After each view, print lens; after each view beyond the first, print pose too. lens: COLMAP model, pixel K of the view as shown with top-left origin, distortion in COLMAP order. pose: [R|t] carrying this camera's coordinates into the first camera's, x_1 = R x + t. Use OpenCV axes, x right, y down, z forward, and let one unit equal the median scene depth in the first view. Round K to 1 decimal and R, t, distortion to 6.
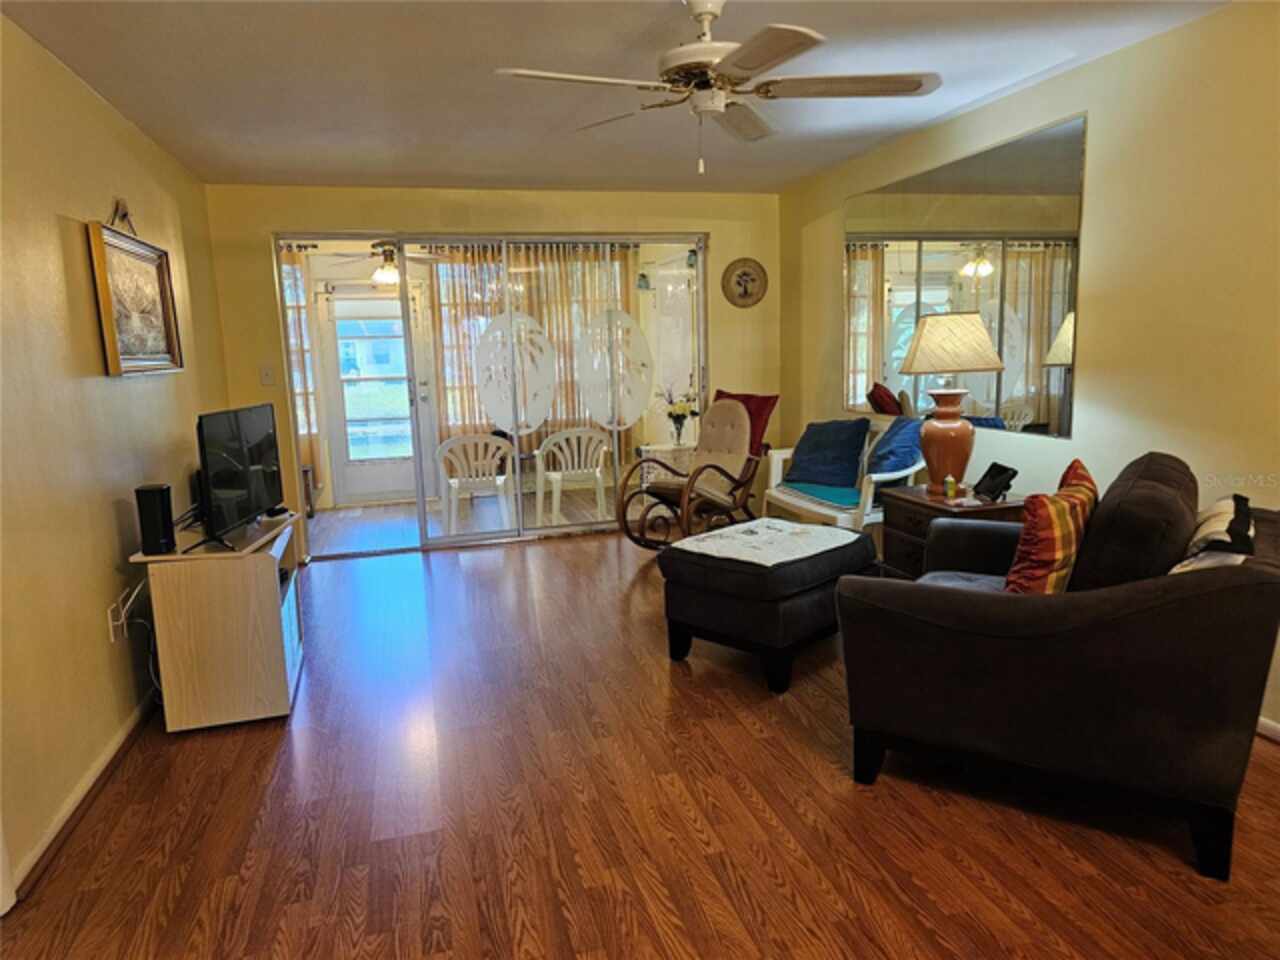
lens RADIAL K [[859.5, 0, 649.5], [0, 859.5, 477.8], [0, 0, 1]] dist [0.030892, -0.028399]
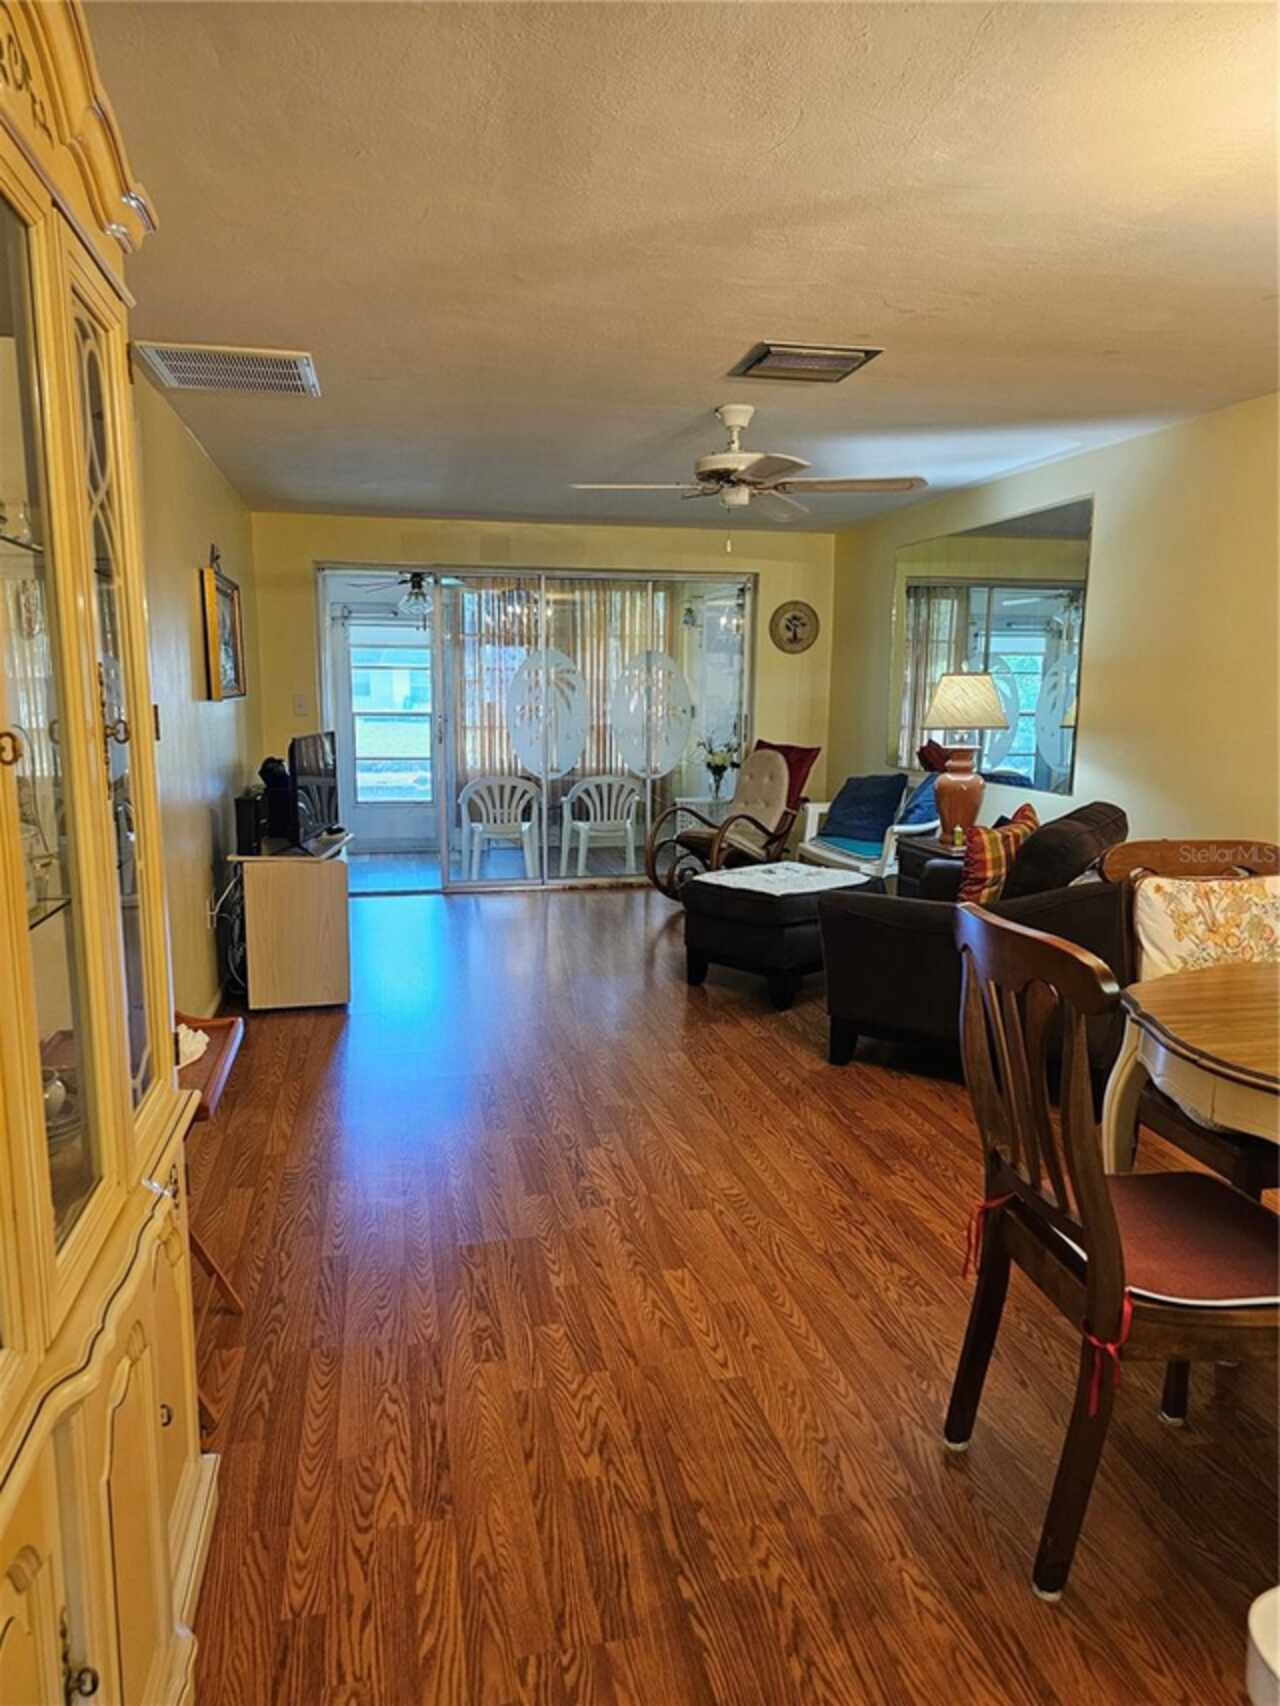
lens RADIAL K [[1145.5, 0, 630.8], [0, 1145.5, 862.2], [0, 0, 1]] dist [0.030892, -0.028399]
pose [[0.997200, 0.048333, -0.057061, 0.027113], [-0.048216, 0.998831, 0.003426, 0.055399], [0.057160, -0.000665, 0.998365, -0.427850]]
